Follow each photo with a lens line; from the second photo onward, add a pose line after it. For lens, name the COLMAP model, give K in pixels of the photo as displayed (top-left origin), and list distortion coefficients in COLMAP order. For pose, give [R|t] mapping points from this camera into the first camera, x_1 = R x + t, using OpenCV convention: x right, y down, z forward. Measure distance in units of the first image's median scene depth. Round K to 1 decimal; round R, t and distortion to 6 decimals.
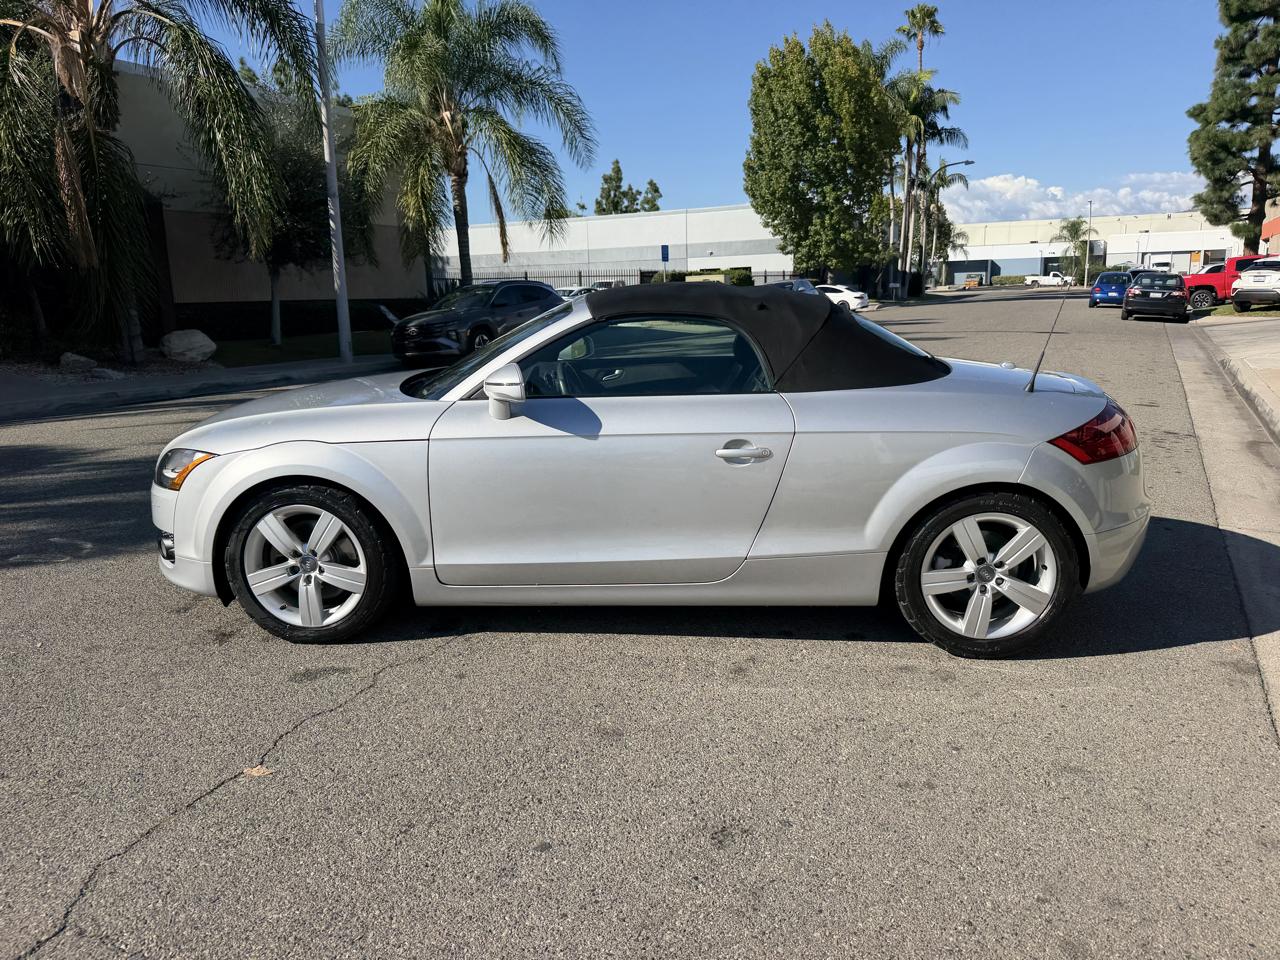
lens RADIAL K [[900.5, 0, 644.8], [0, 900.5, 483.0], [0, 0, 1]] dist [0.041493, -0.064438]
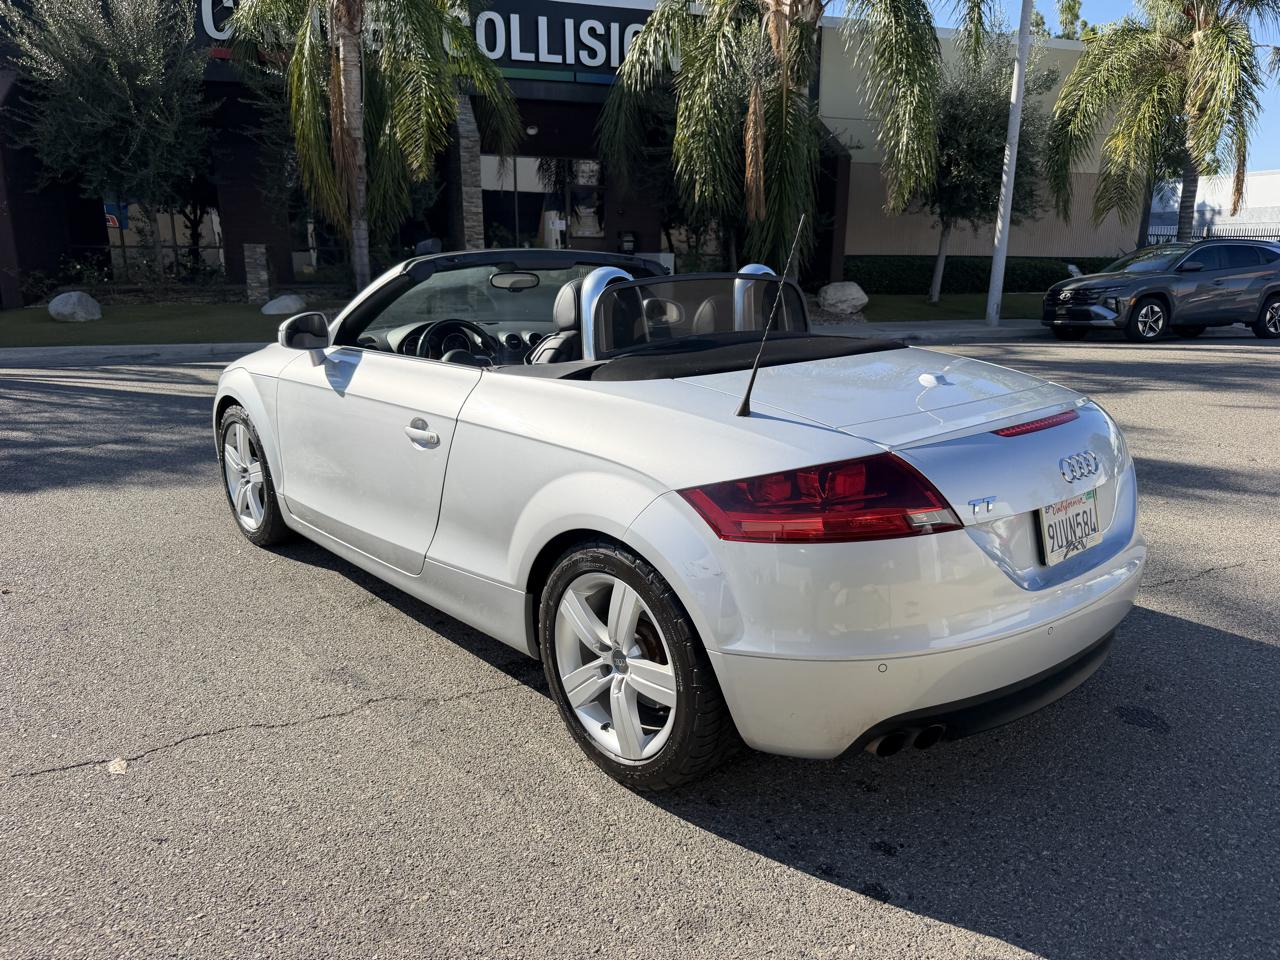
lens RADIAL K [[900.5, 0, 646.8], [0, 900.5, 486.7], [0, 0, 1]] dist [0.041493, -0.064438]
pose [[0.714109, 0.206924, -0.668753, 0.051790], [-0.171720, 0.977906, 0.119215, -0.016498], [0.678646, 0.029706, 0.733865, 0.066677]]
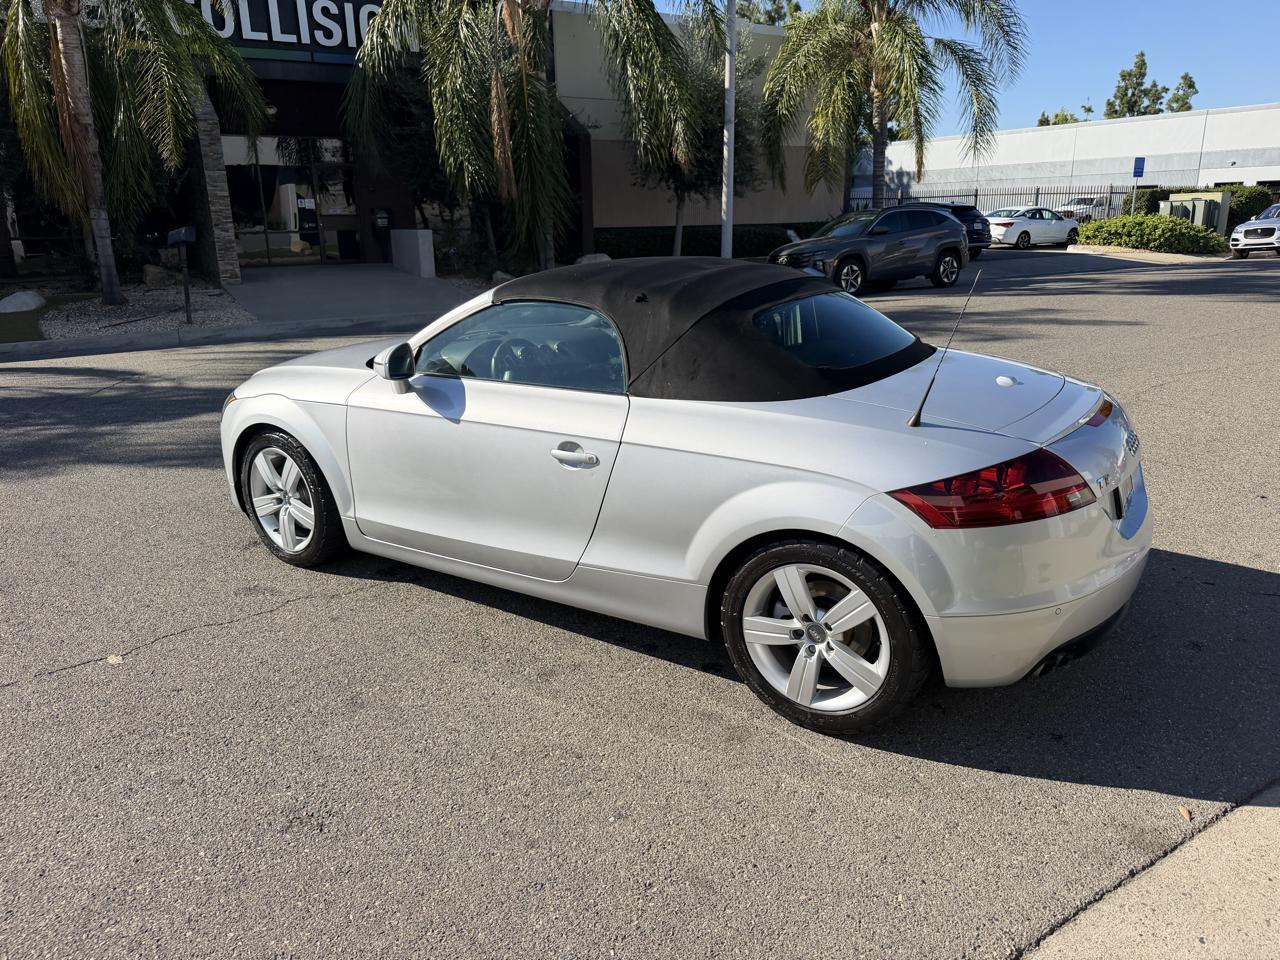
lens RADIAL K [[900.5, 0, 642.1], [0, 900.5, 484.8], [0, 0, 1]] dist [0.041493, -0.064438]
pose [[0.871049, 0.148216, -0.468301, 0.077777], [-0.105260, 0.987565, 0.116776, -0.015228], [0.479786, -0.052424, 0.875818, 0.024041]]
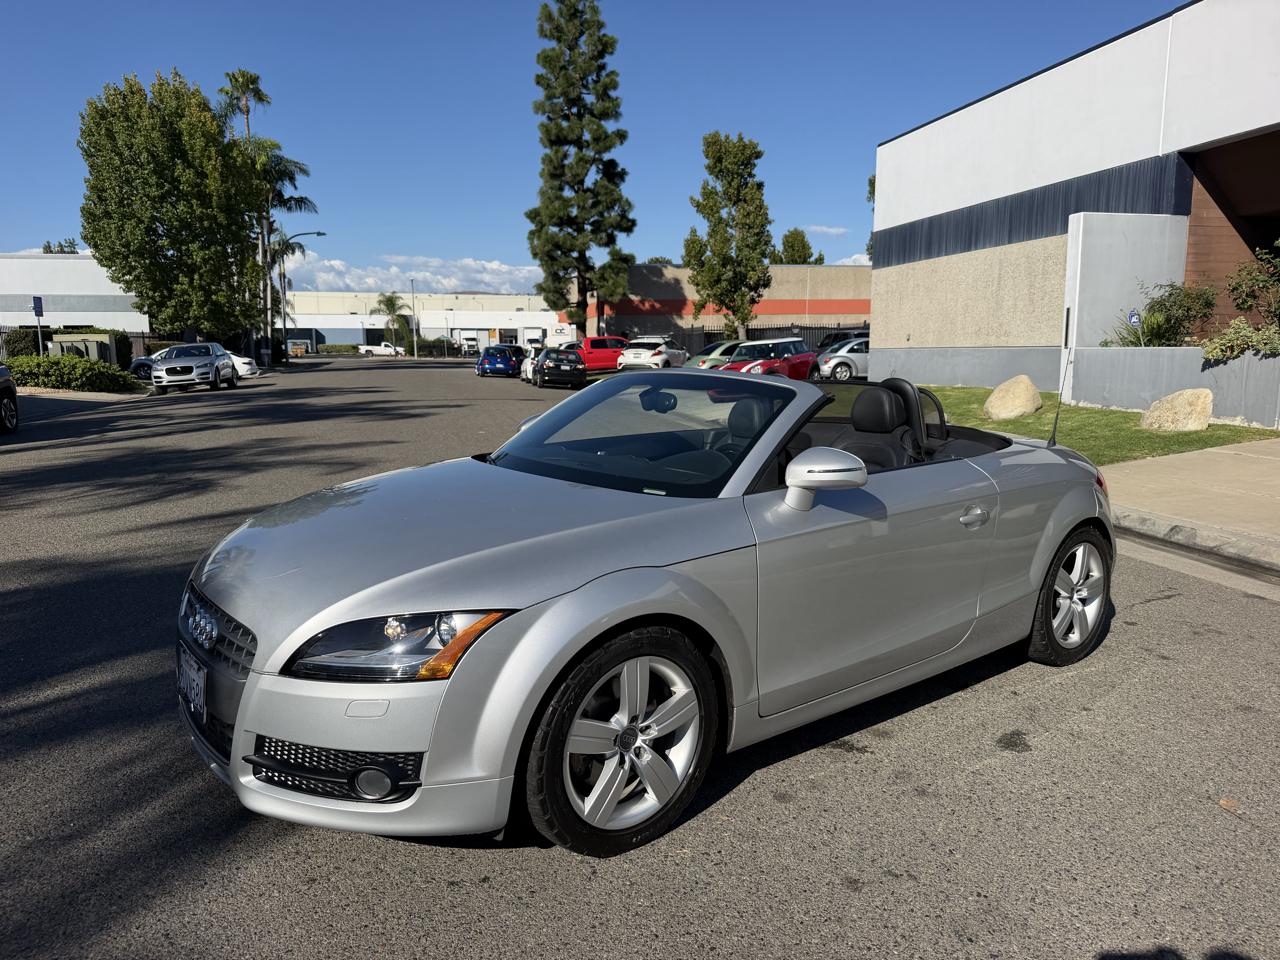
lens RADIAL K [[900.5, 0, 641.0], [0, 900.5, 490.9], [0, 0, 1]] dist [0.041493, -0.064438]
pose [[0.747466, -0.078191, 0.659682, -0.164402], [0.119979, 0.992608, -0.018293, -0.012449], [-0.653375, 0.092822, 0.751322, 0.059583]]
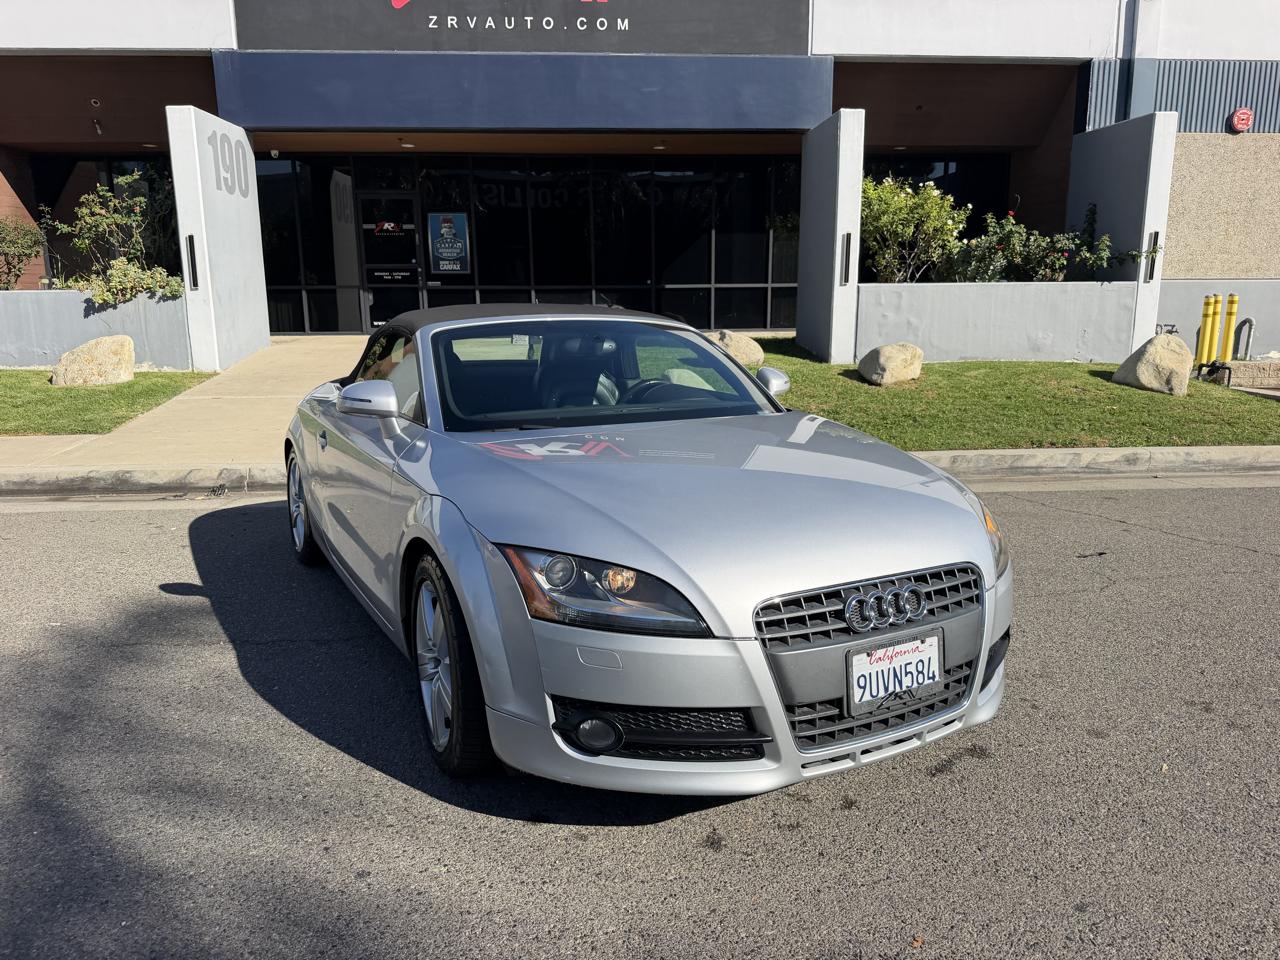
lens RADIAL K [[900.5, 0, 648.1], [0, 900.5, 472.7], [0, 0, 1]] dist [0.041493, -0.064438]
pose [[-0.540495, -0.138295, 0.829904, -0.140133], [0.193376, 0.939571, 0.282511, -0.046465], [-0.818823, 0.313179, -0.481090, 0.219977]]
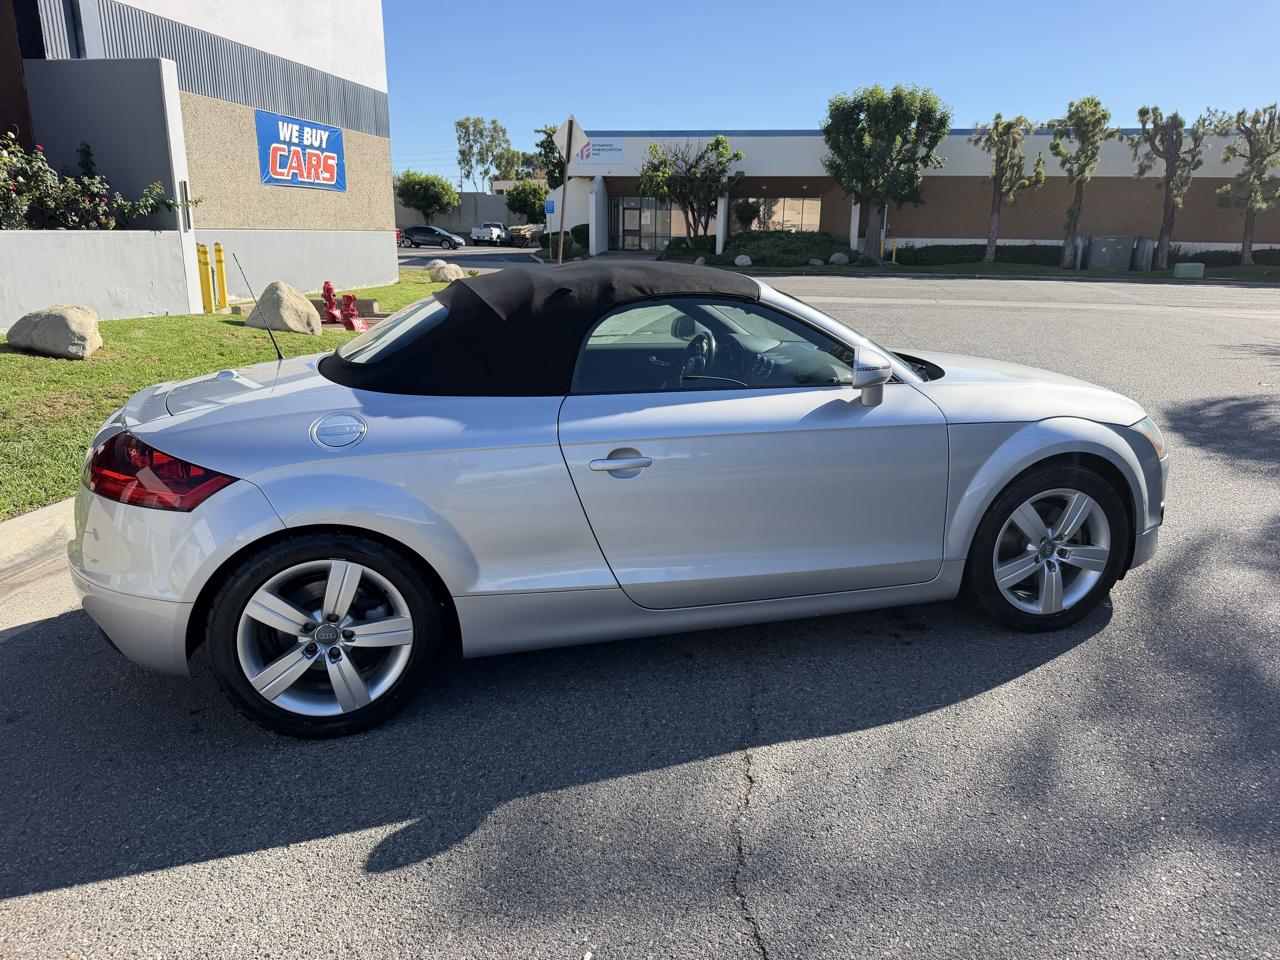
lens RADIAL K [[900.5, 0, 650.2], [0, 900.5, 473.5], [0, 0, 1]] dist [0.041493, -0.064438]
pose [[-0.942839, 0.102158, -0.317203, 0.044610], [-0.052636, 0.894253, 0.444455, -0.065542], [0.329065, 0.435746, -0.837760, 0.279814]]
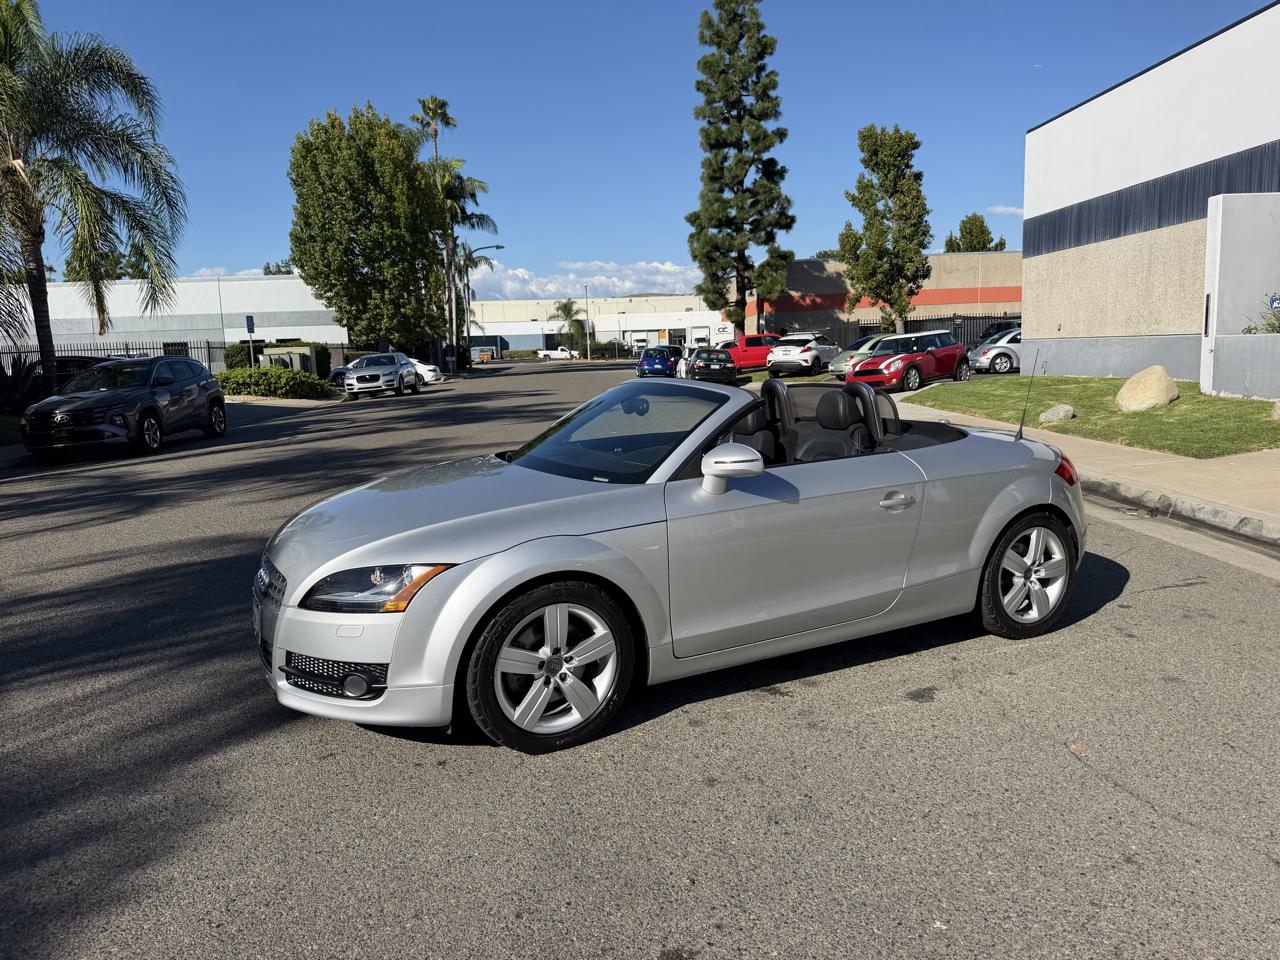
lens RADIAL K [[900.5, 0, 650.9], [0, 900.5, 480.8], [0, 0, 1]] dist [0.041493, -0.064438]
pose [[0.854415, -0.074309, 0.514250, -0.155186], [0.115007, 0.992218, -0.047706, -0.006200], [-0.506704, 0.099904, 0.856312, 0.017262]]
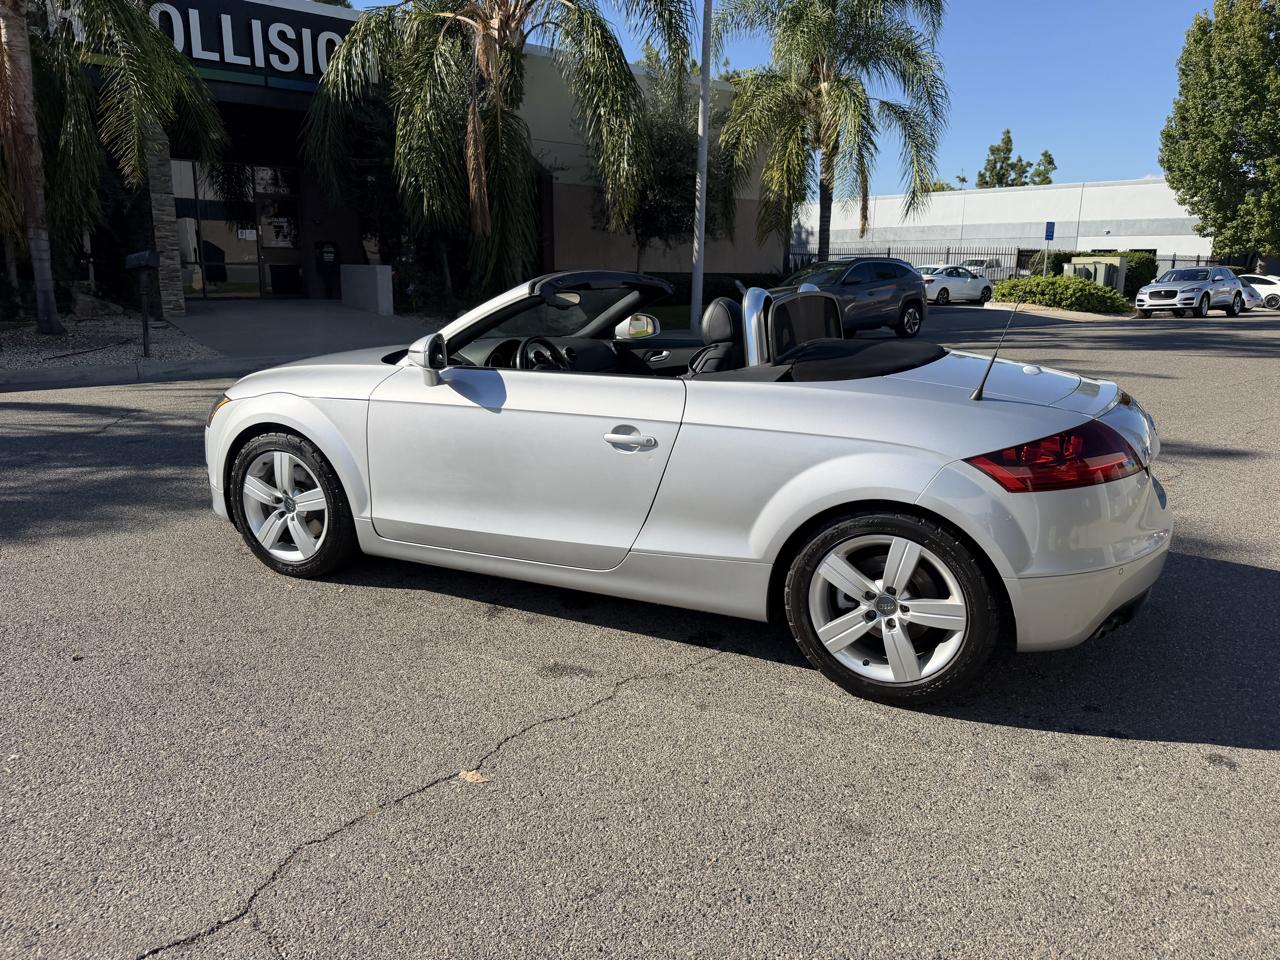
lens RADIAL K [[900.5, 0, 644.6], [0, 900.5, 475.6], [0, 0, 1]] dist [0.041493, -0.064438]
pose [[0.925091, 0.120469, -0.360129, 0.004511], [-0.113522, 0.992711, 0.040465, -0.005411], [0.362379, 0.003449, 0.932024, 0.017131]]
